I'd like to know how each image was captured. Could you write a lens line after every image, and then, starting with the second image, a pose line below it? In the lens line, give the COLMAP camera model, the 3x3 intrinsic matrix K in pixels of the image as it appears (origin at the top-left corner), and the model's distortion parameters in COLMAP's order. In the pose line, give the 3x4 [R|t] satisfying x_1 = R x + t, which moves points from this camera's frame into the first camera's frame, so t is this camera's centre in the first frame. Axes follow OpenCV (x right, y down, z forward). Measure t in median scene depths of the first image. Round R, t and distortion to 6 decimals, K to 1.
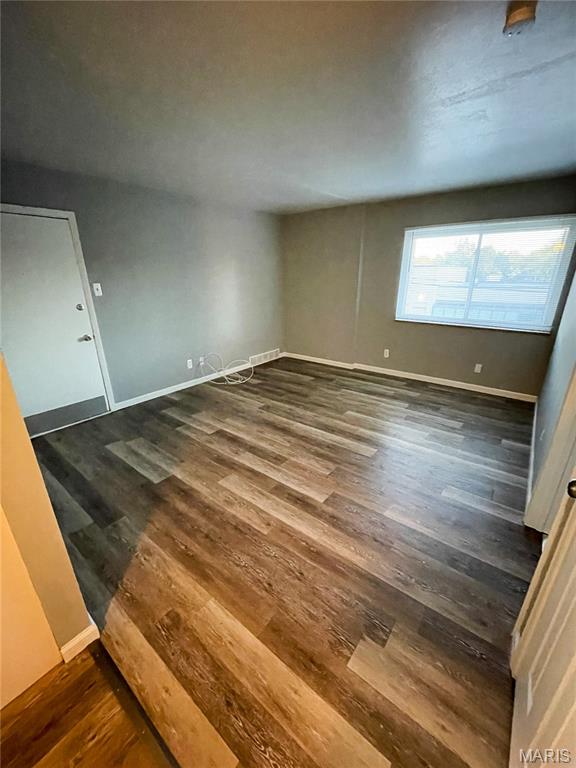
lens RADIAL K [[308.3, 0, 287.2], [0, 308.3, 385.2], [0, 0, 1]] dist [-0.000179, -0.000052]
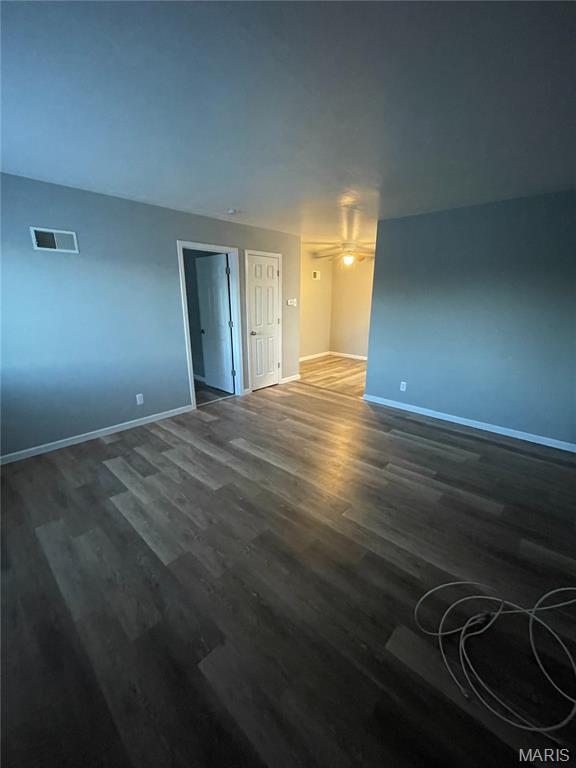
lens RADIAL K [[308.3, 0, 289.8], [0, 308.3, 385.1], [0, 0, 1]] dist [-0.000179, -0.000052]
pose [[-0.997402, -0.020865, 0.068954, -0.011980], [0.024348, 0.803191, 0.595224, -0.569400], [-0.067802, 0.595356, -0.800596, 1.568631]]
